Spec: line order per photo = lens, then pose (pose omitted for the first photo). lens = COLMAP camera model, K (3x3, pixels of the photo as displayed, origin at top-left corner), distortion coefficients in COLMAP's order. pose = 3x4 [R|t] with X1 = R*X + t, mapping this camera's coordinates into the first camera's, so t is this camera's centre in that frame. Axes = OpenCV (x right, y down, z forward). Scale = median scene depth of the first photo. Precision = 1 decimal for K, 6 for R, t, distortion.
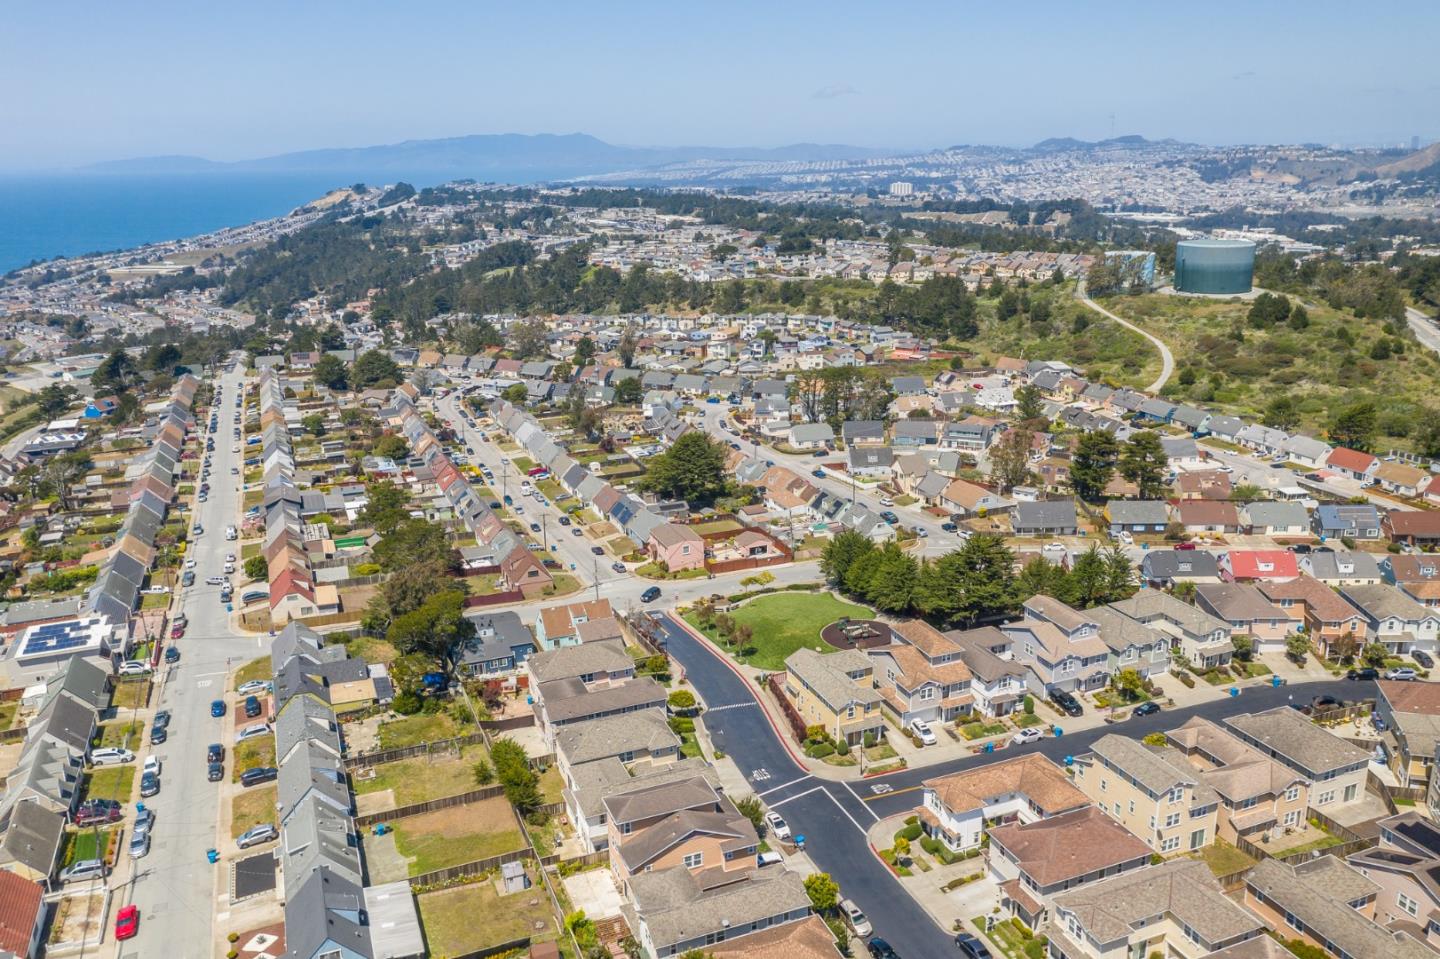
lens RADIAL K [[1135.5, 0, 715.6], [0, 1135.5, 483.1], [0, 0, 1]] dist [-0.017507, 0.009903]
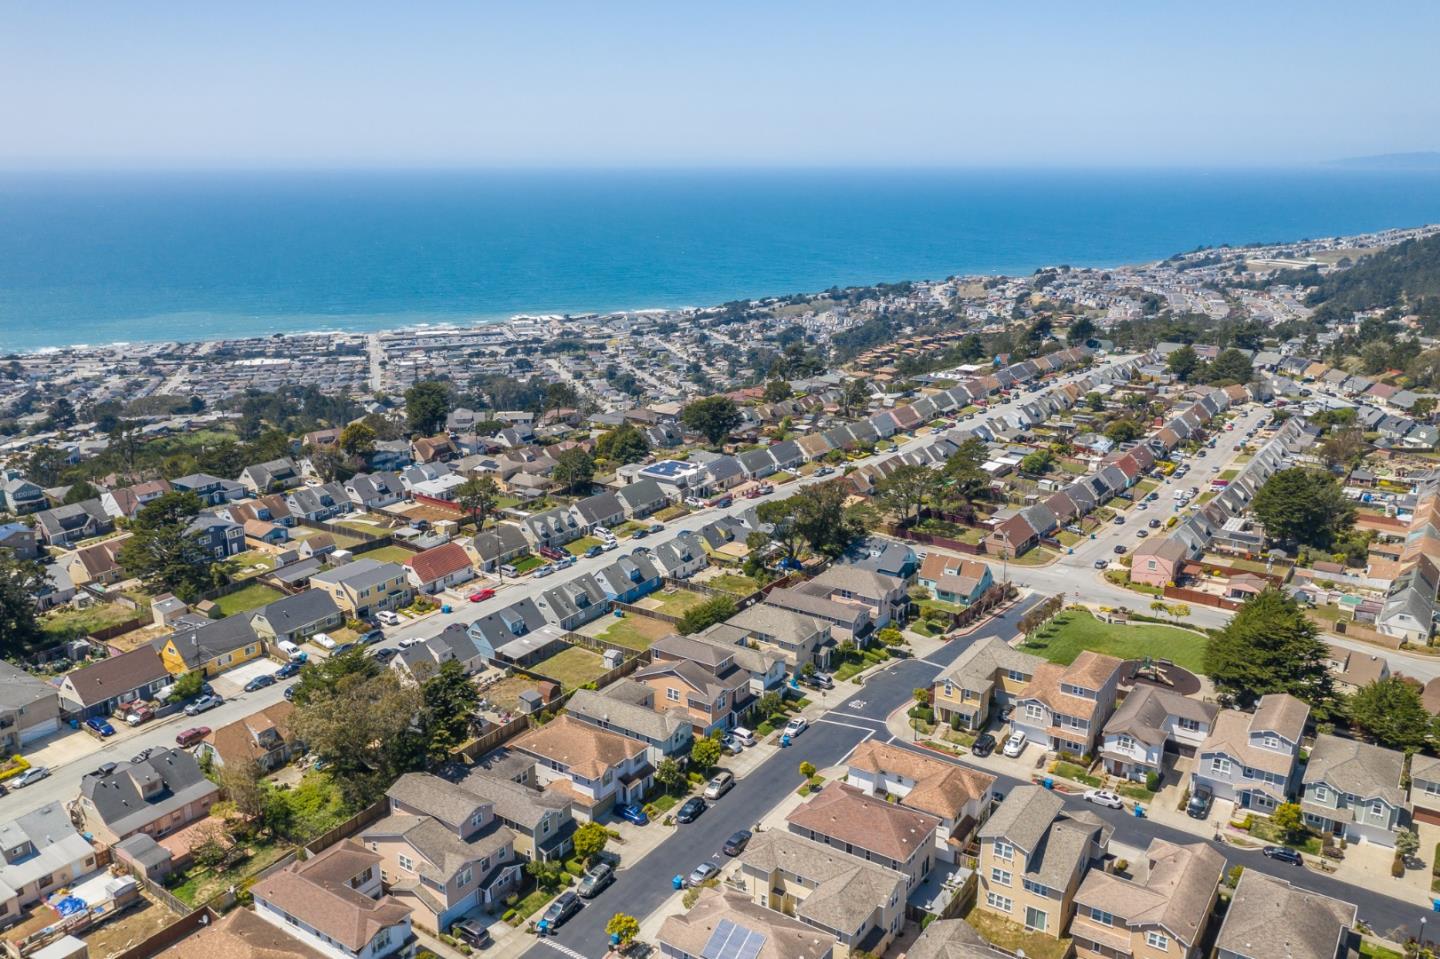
lens RADIAL K [[1135.5, 0, 721.3], [0, 1135.5, 472.9], [0, 0, 1]] dist [-0.017507, 0.009903]
pose [[0.556007, 0.236820, -0.796726, 0.747571], [-0.240481, 0.963389, 0.118536, -0.061660], [0.795628, 0.125691, 0.592602, 0.176288]]
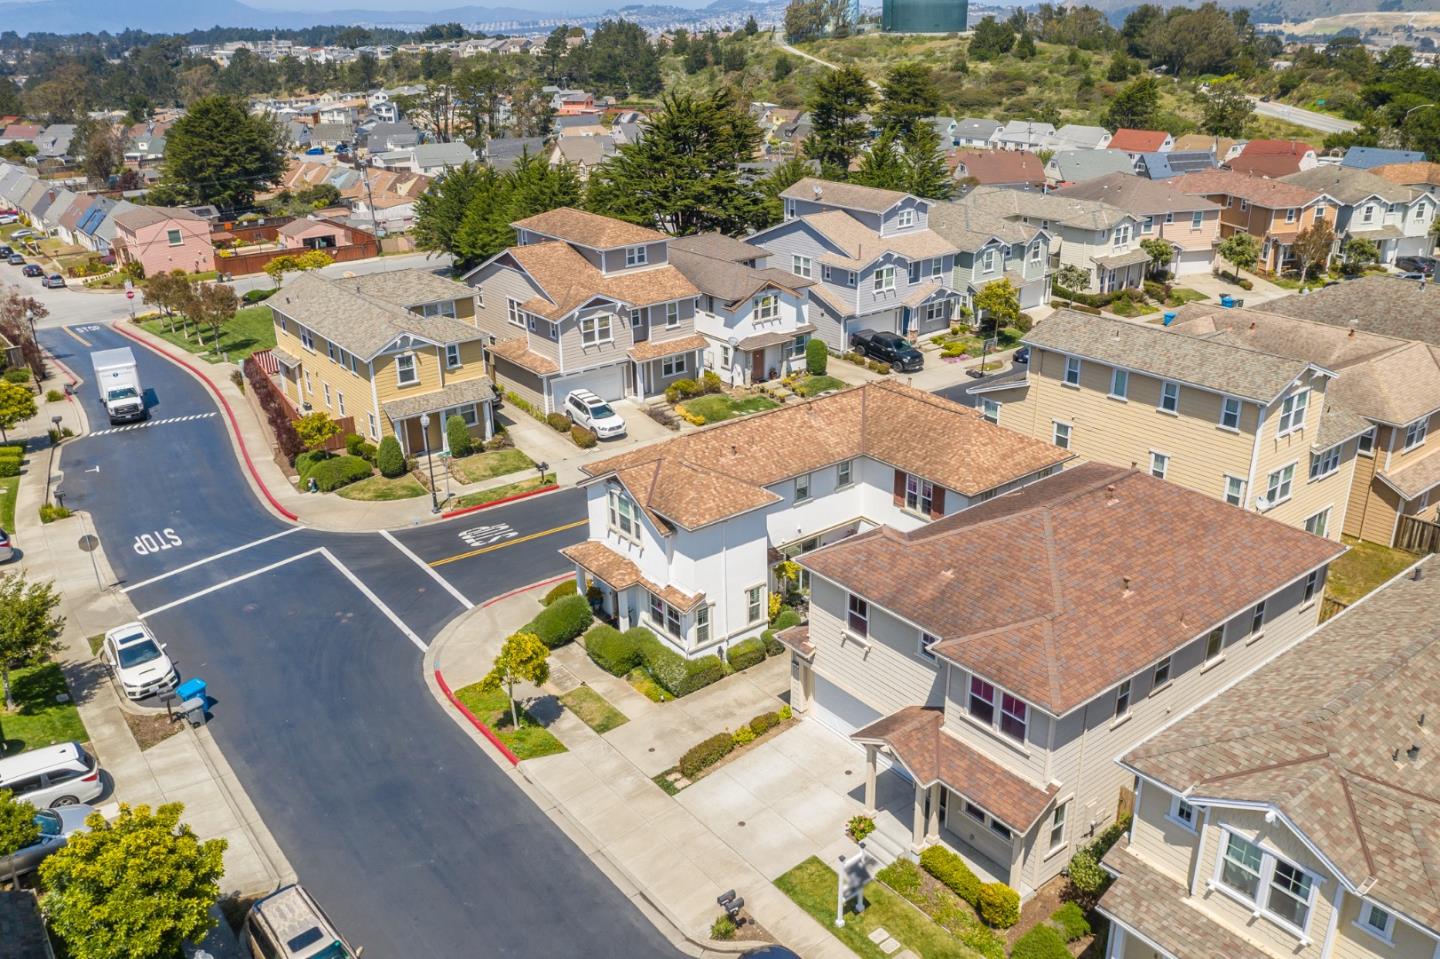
lens RADIAL K [[1135.5, 0, 715.5], [0, 1135.5, 473.3], [0, 0, 1]] dist [-0.017507, 0.009903]
pose [[0.963662, -0.097633, 0.248644, 0.114953], [0.073641, 0.991842, 0.104053, 0.193925], [-0.256774, -0.081961, 0.962990, 0.558299]]
